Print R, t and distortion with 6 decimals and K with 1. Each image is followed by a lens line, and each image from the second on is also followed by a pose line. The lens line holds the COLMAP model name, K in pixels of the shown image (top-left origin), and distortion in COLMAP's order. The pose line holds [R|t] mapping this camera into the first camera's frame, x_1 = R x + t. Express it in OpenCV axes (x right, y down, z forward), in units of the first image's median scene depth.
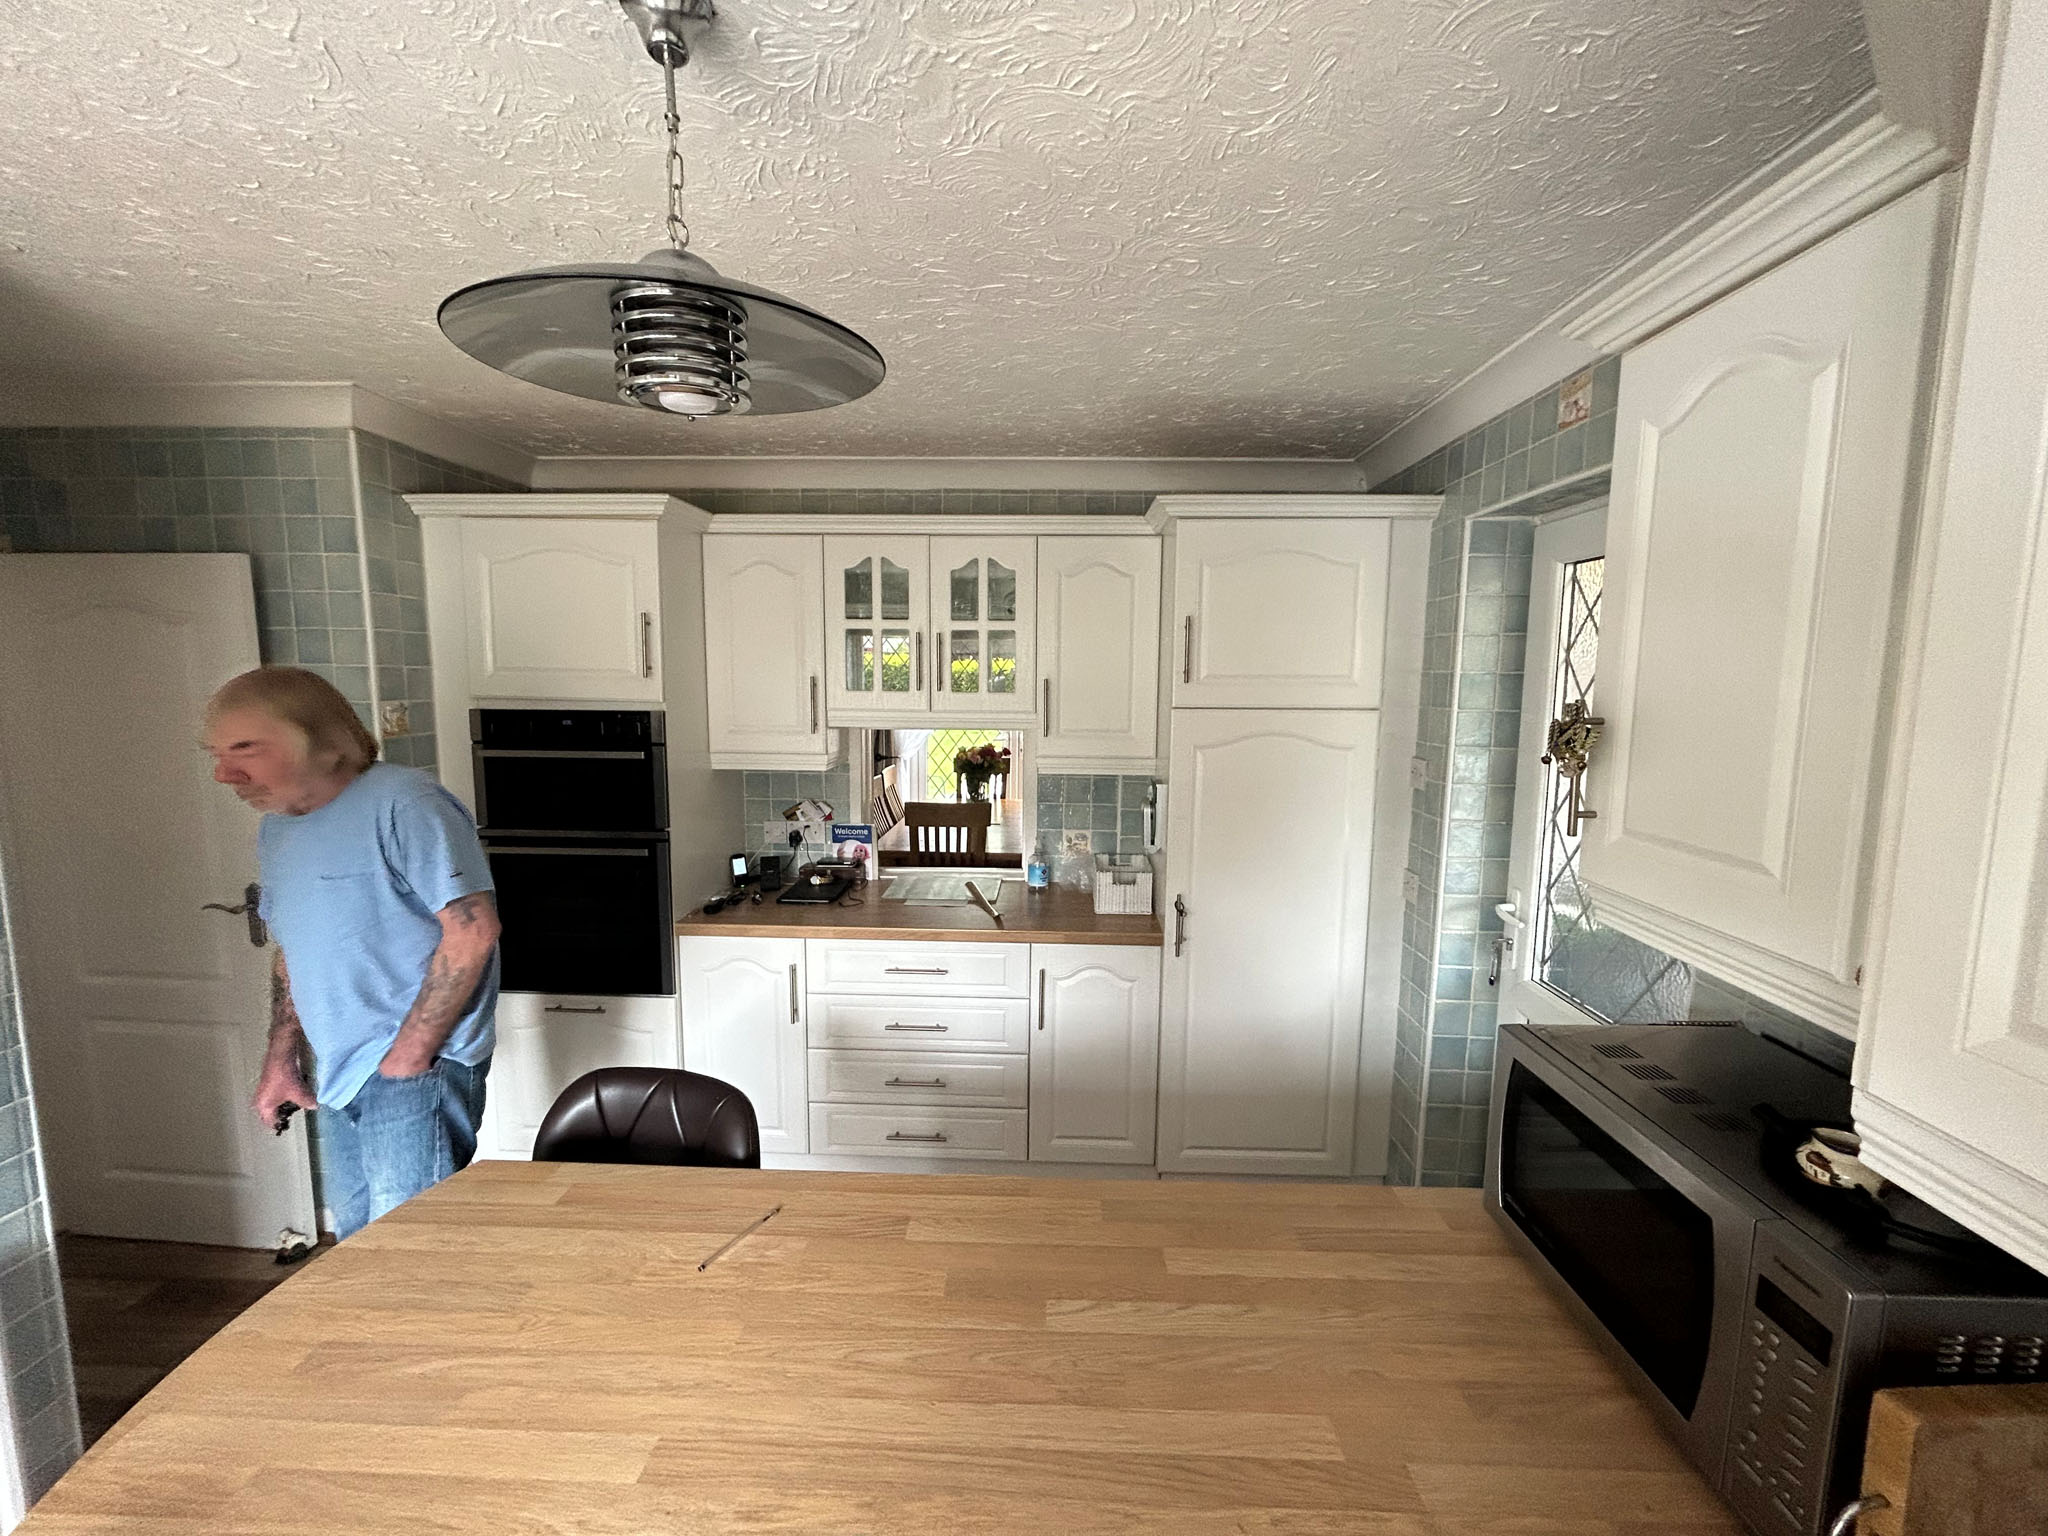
lens RADIAL K [[830.7, 0, 1021.5], [0, 830.7, 763.7], [0, 0, 1]] dist [-0.000385, -0.000625]
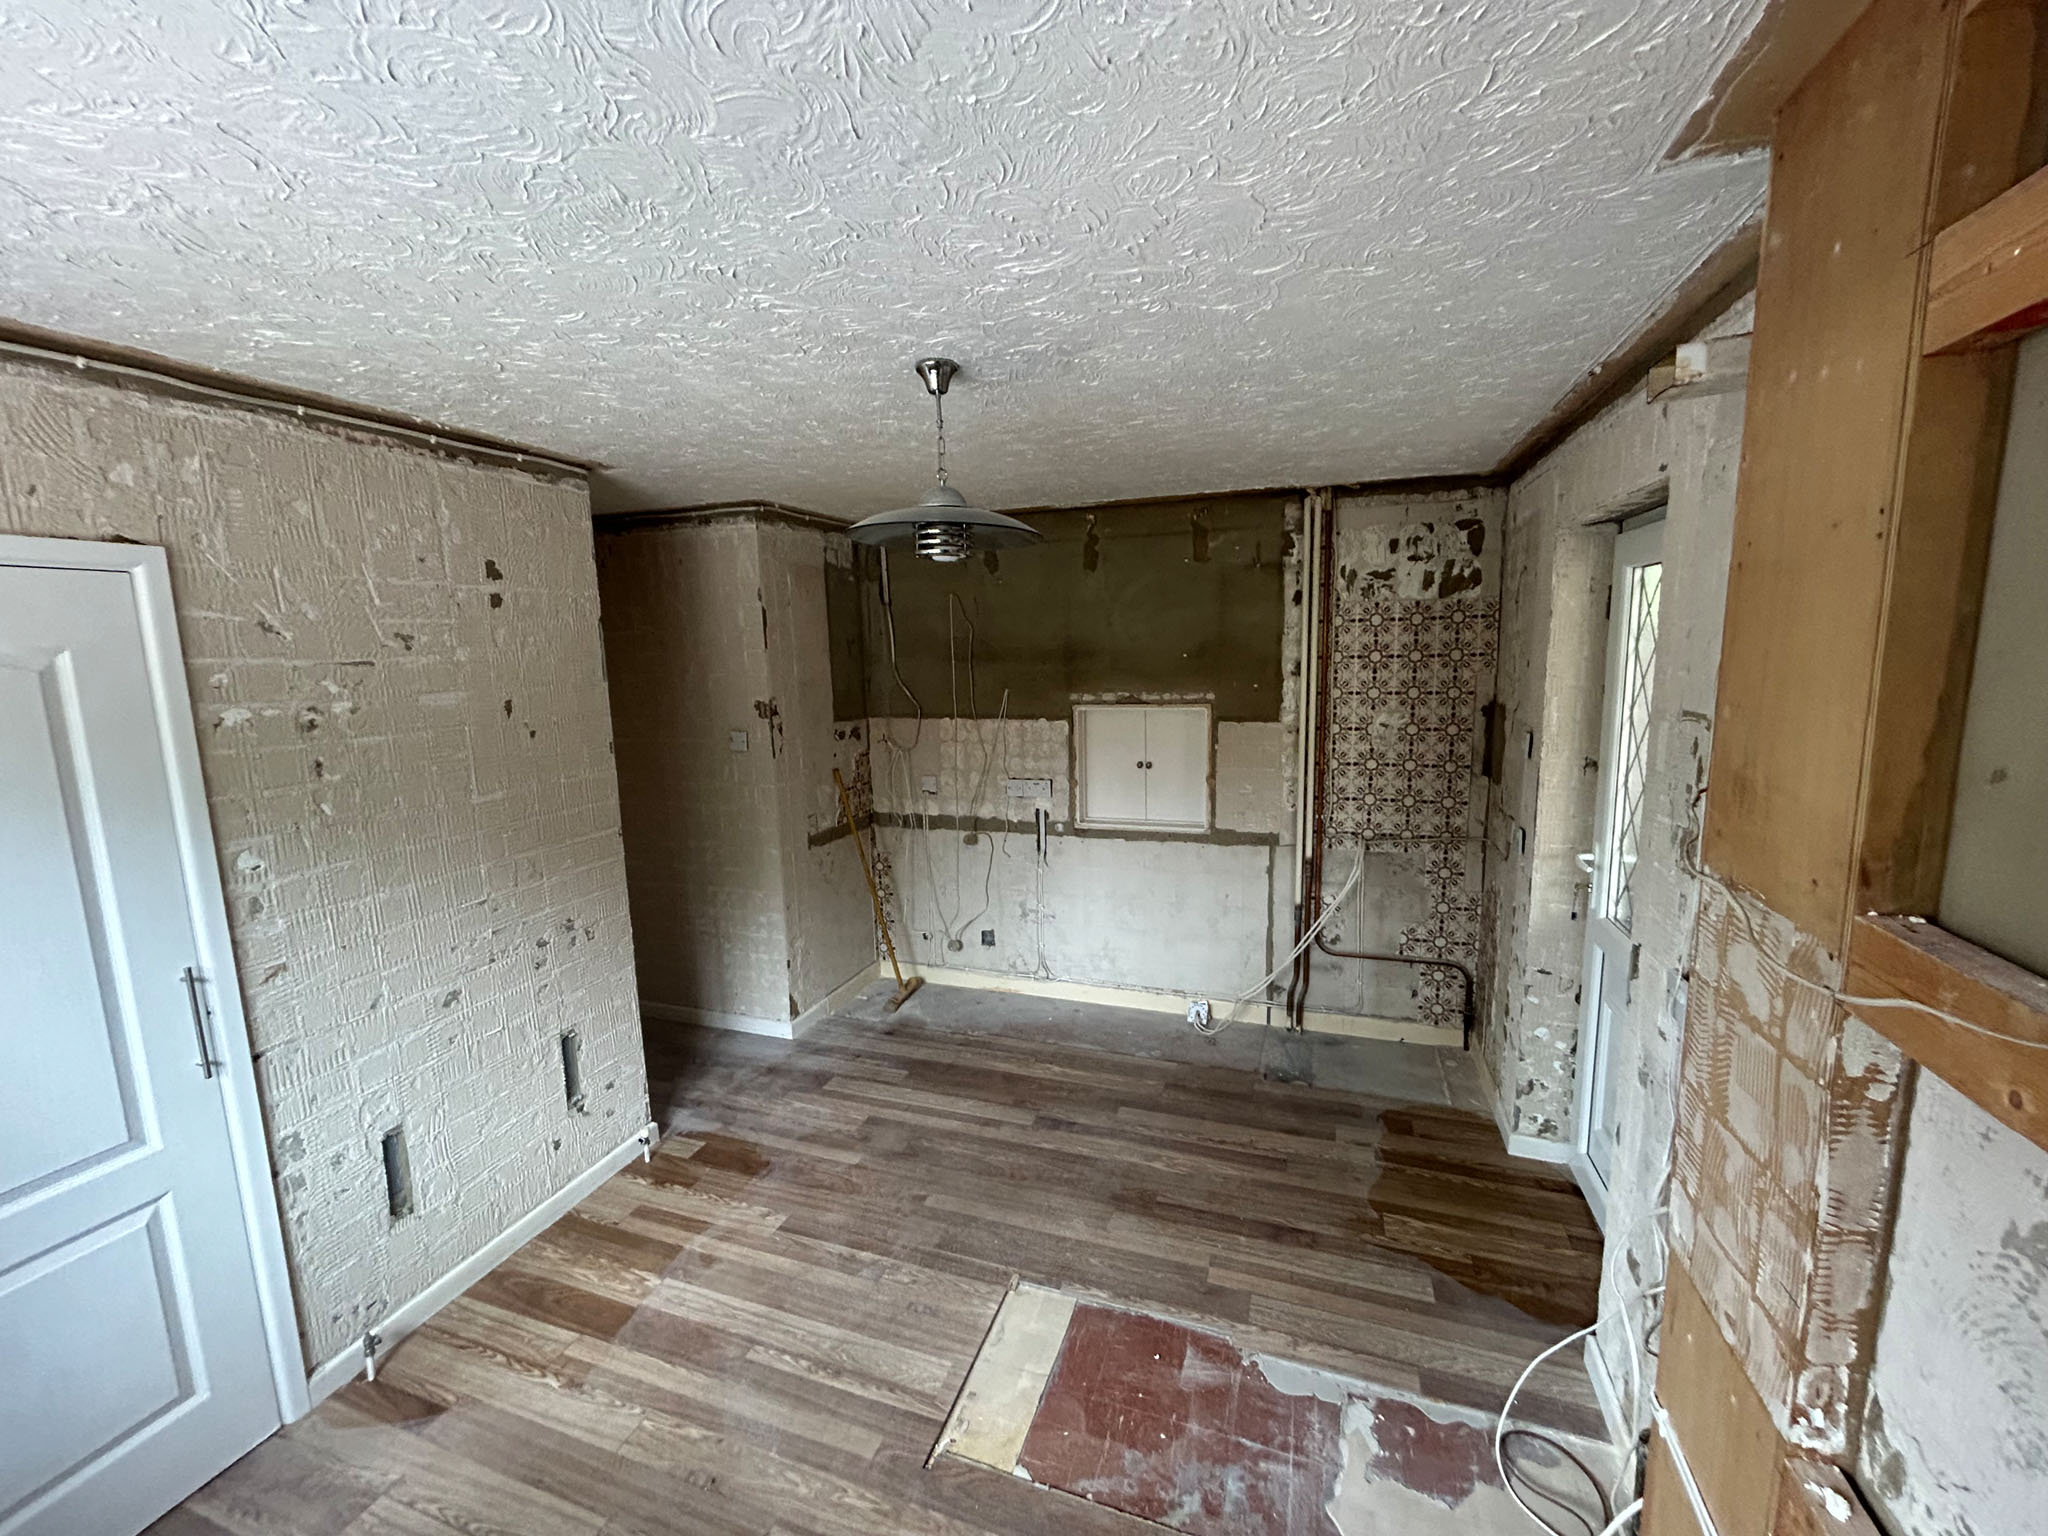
lens RADIAL K [[830.7, 0, 1021.5], [0, 830.7, 763.7], [0, 0, 1]] dist [-0.000385, -0.000625]
pose [[0.953018, 0.014187, -0.302582, 0.181060], [-0.003635, 0.999366, 0.035410, 0.000517], [0.302893, -0.032647, 0.952465, -0.411101]]
